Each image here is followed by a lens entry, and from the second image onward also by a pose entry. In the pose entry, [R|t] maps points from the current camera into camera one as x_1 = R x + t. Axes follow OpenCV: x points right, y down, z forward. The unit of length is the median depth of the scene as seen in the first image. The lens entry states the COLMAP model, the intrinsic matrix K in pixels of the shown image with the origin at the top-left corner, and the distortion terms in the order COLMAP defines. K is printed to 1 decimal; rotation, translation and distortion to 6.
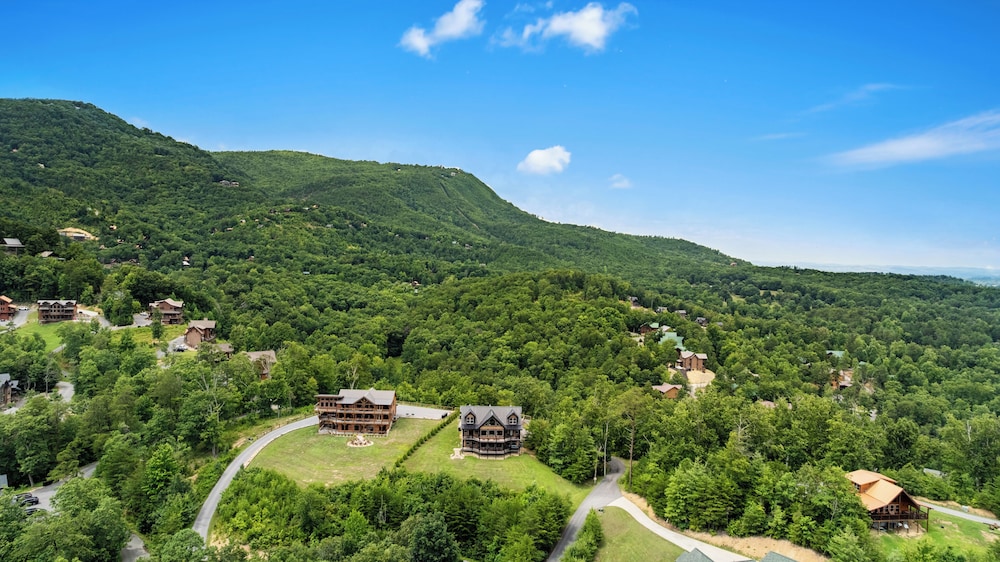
lens RADIAL K [[705.5, 0, 500.0], [0, 705.5, 281.0], [0, 0, 1]] dist [-0.020691, 0.000898]
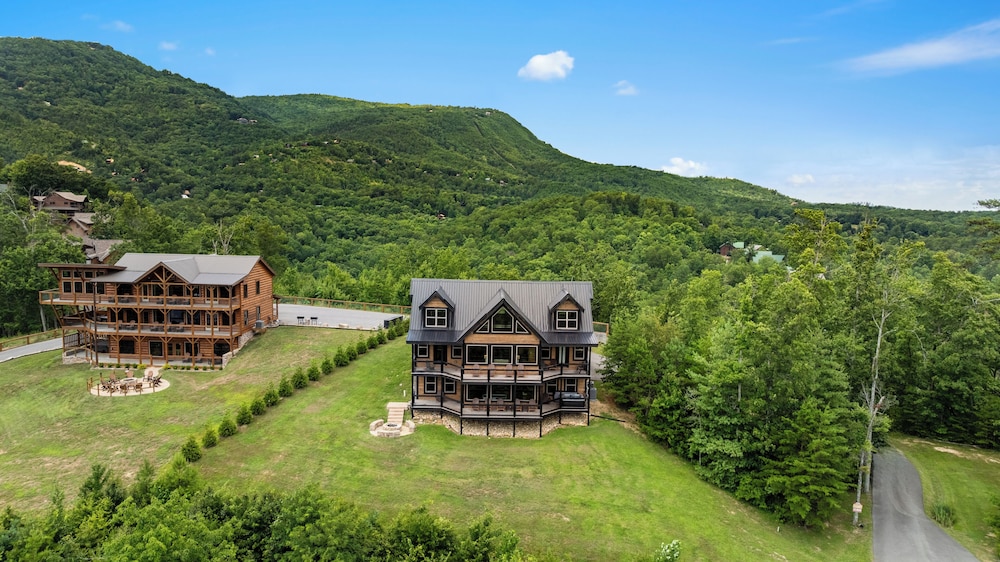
lens RADIAL K [[705.5, 0, 500.0], [0, 705.5, 281.0], [0, 0, 1]] dist [-0.020691, 0.000898]
pose [[0.998436, -0.006333, -0.055541, 0.001006], [0.009801, 0.998004, 0.062392, 0.029073], [0.055035, -0.062839, 0.996505, 0.122393]]
